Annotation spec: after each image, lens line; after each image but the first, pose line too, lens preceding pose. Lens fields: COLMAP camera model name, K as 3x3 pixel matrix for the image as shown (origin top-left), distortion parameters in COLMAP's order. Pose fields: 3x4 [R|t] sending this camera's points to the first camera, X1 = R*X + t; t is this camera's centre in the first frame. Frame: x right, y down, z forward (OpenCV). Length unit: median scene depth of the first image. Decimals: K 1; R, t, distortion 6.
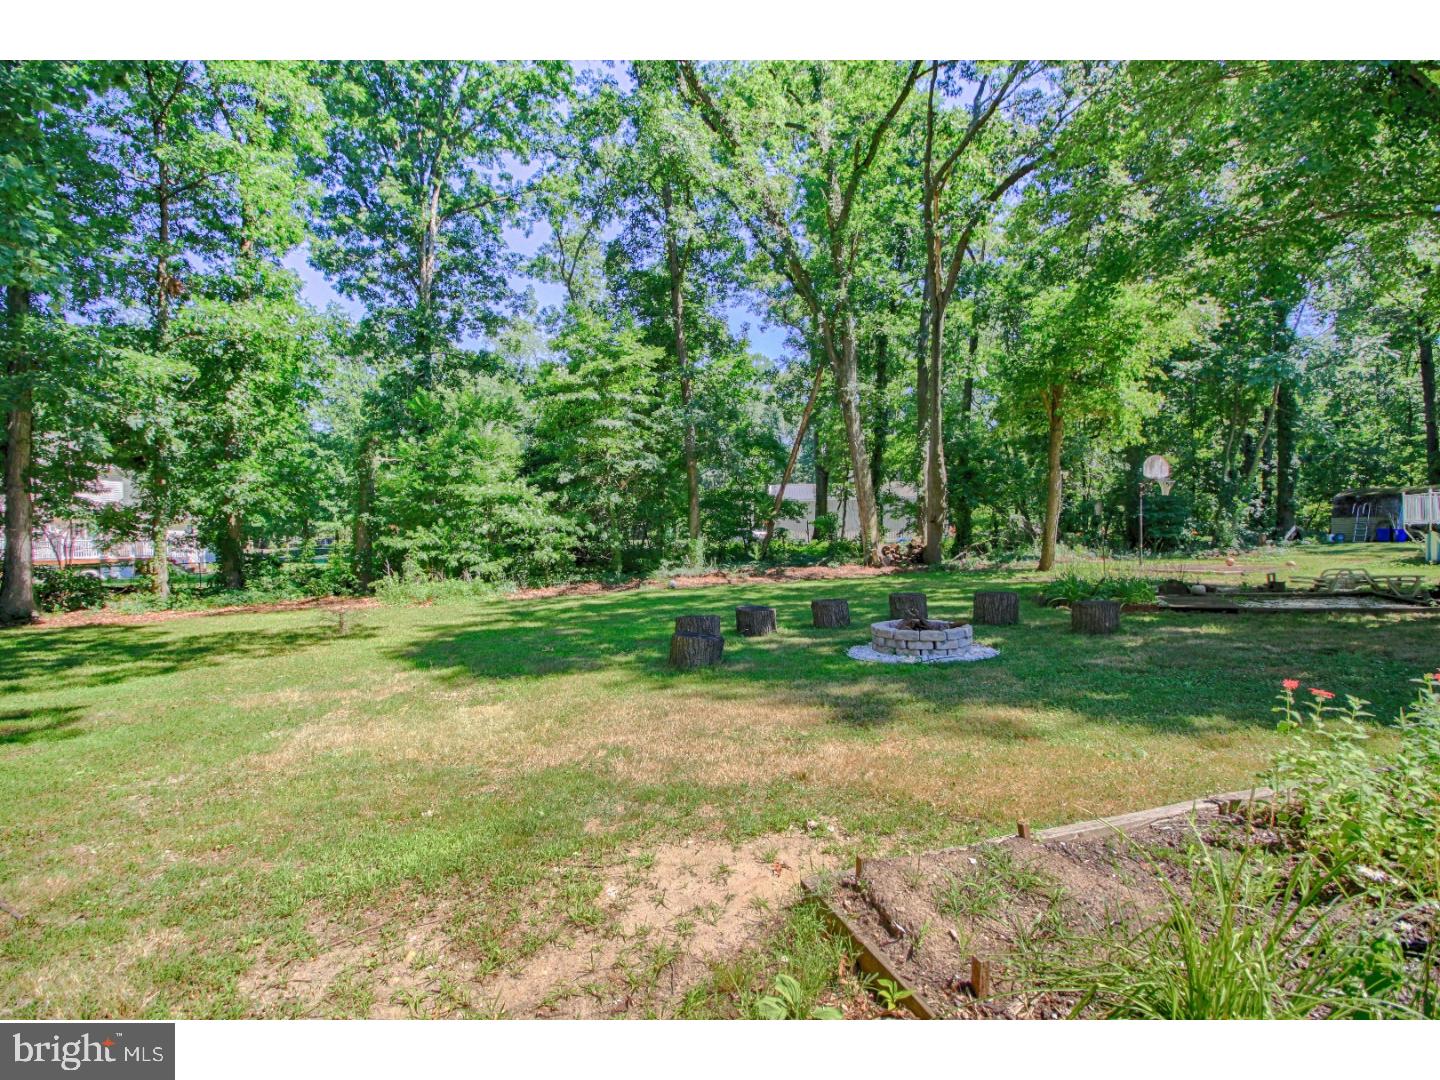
lens RADIAL K [[683.0, 0, 711.6], [0, 683.0, 537.6], [0, 0, 1]] dist [-0.015937, -0.000971]
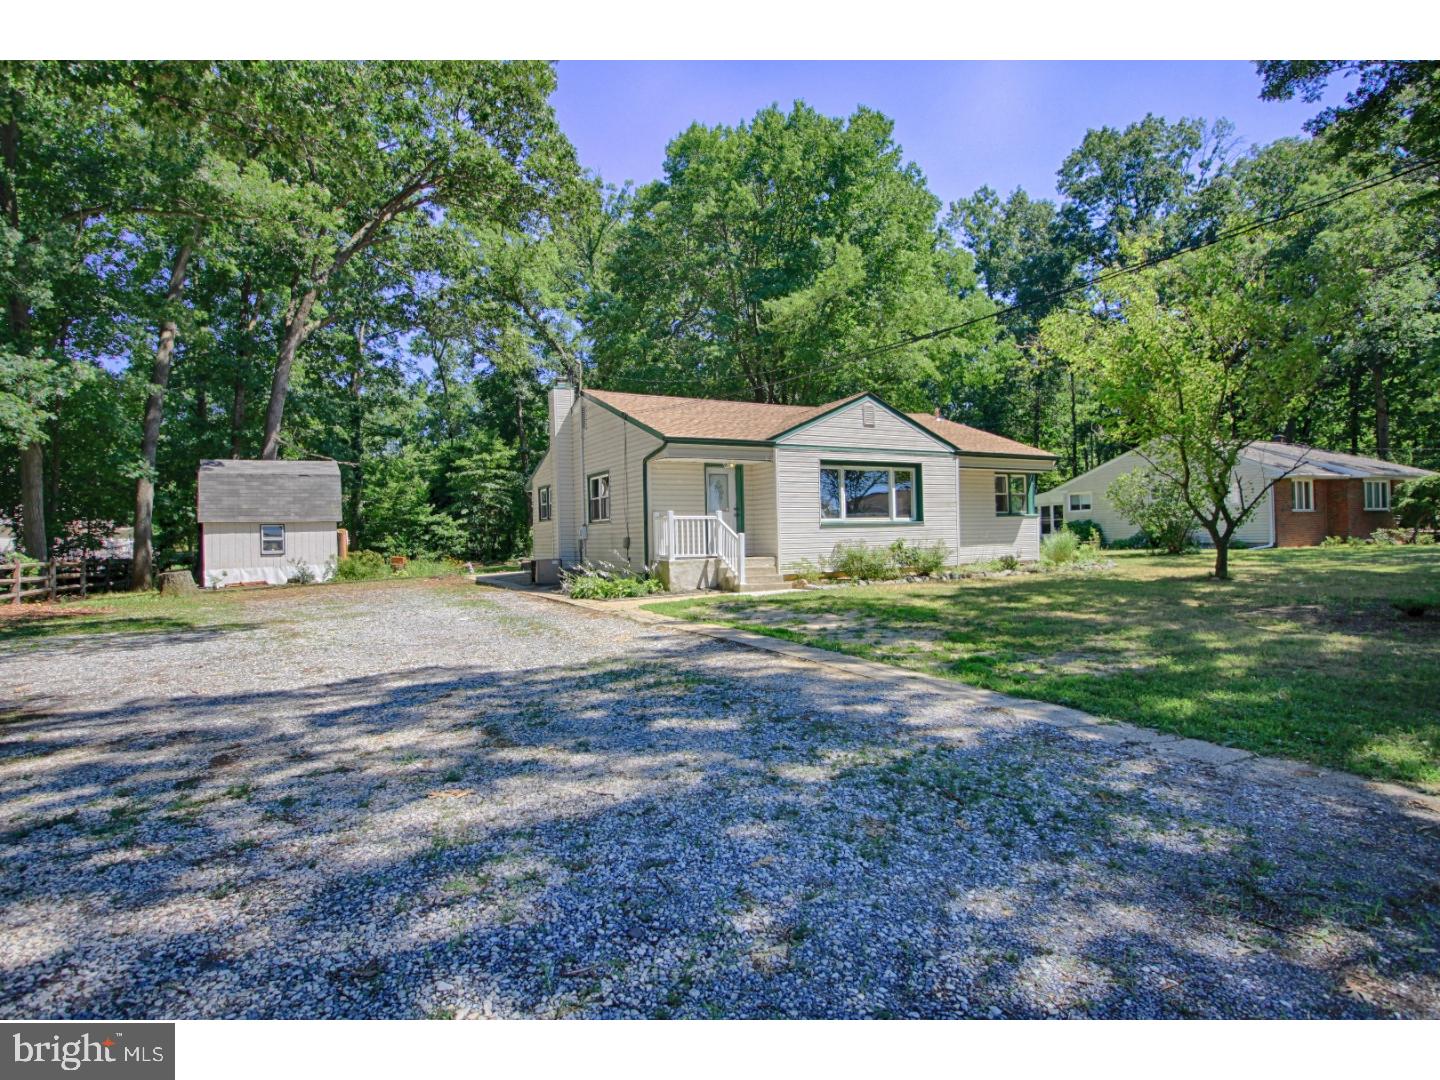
lens RADIAL K [[797.5, 0, 720.0], [0, 797.5, 540.0], [0, 0, 1]] dist [-0.002007, -0.000174]
pose [[0.979739, -0.010080, 0.200025, 0.056519], [0.011003, 0.999933, -0.003507, 0.013436], [-0.199976, 0.005637, 0.979785, -1.481702]]
